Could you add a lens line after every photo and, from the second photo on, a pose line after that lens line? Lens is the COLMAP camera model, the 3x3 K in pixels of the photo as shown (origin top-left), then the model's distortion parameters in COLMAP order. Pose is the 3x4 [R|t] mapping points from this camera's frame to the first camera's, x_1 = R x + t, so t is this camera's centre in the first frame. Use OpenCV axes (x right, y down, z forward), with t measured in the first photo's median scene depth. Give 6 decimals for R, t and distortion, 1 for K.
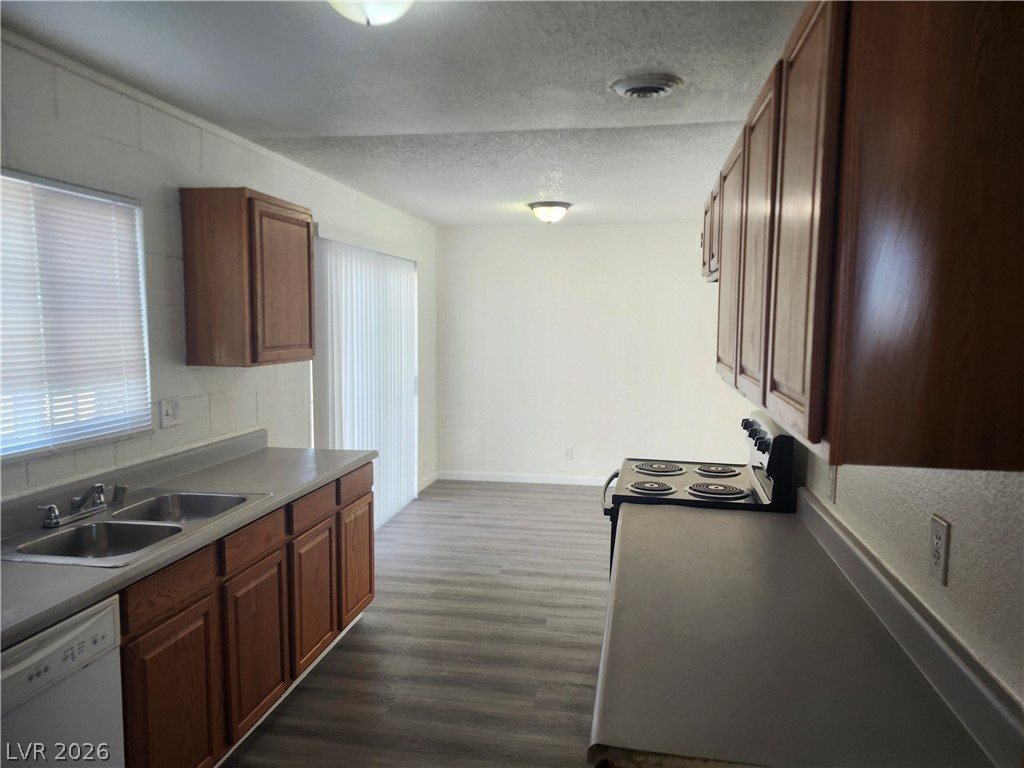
lens RADIAL K [[722.9, 0, 510.4], [0, 722.9, 390.1], [0, 0, 1]] dist [0.028522, -0.001417]
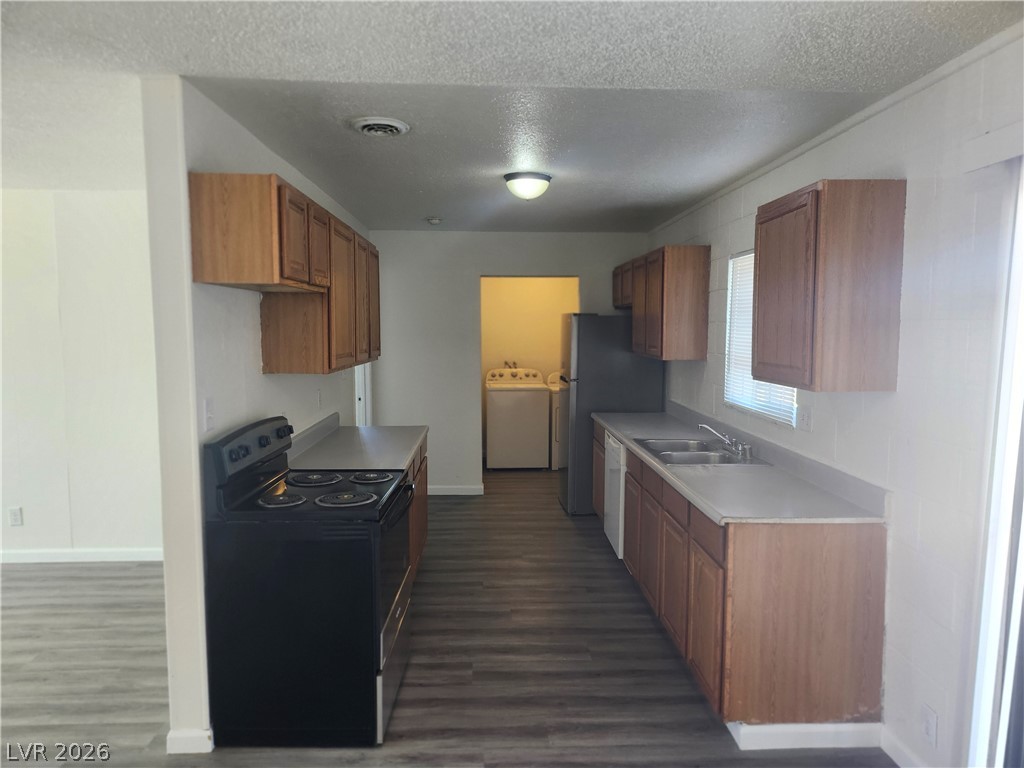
lens RADIAL K [[722.9, 0, 510.4], [0, 722.9, 390.1], [0, 0, 1]] dist [0.028522, -0.001417]
pose [[-0.978154, 0.007843, -0.207734, 0.199954], [-0.030637, 0.982938, 0.181370, -0.195617], [0.205612, 0.183772, -0.961224, 1.947235]]
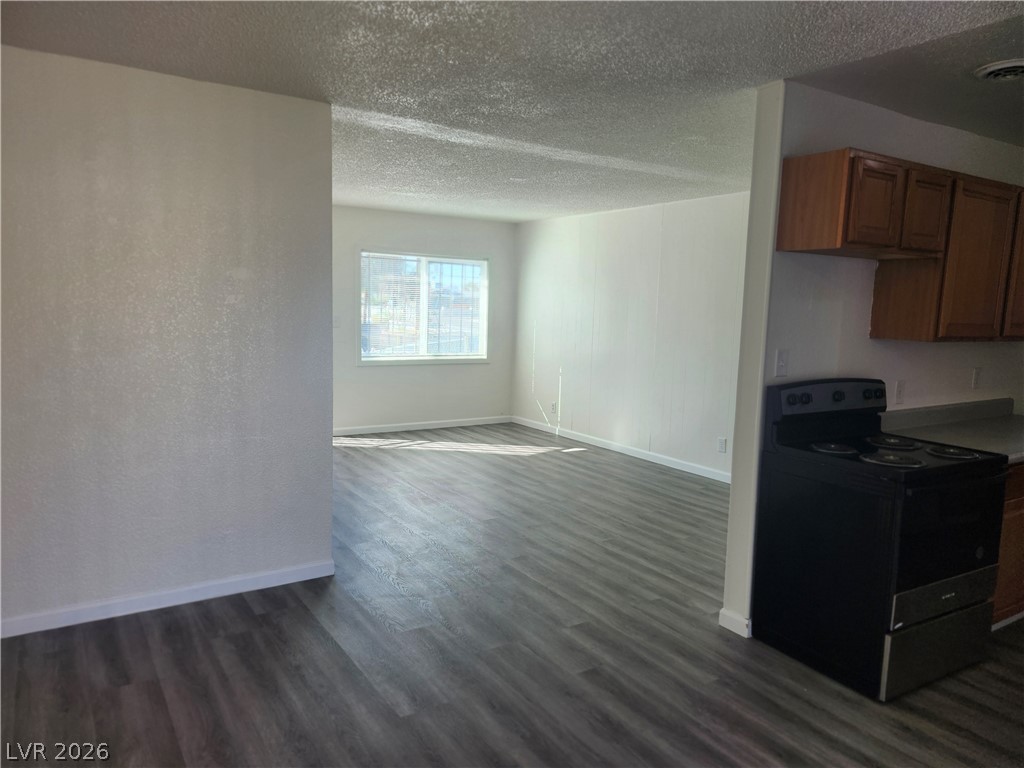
lens RADIAL K [[722.9, 0, 510.4], [0, 722.9, 390.1], [0, 0, 1]] dist [0.028522, -0.001417]
pose [[-0.681755, -0.117442, 0.722092, -0.119405], [0.036082, 0.980432, 0.193524, -0.173423], [-0.730690, 0.157991, -0.664177, 2.013898]]
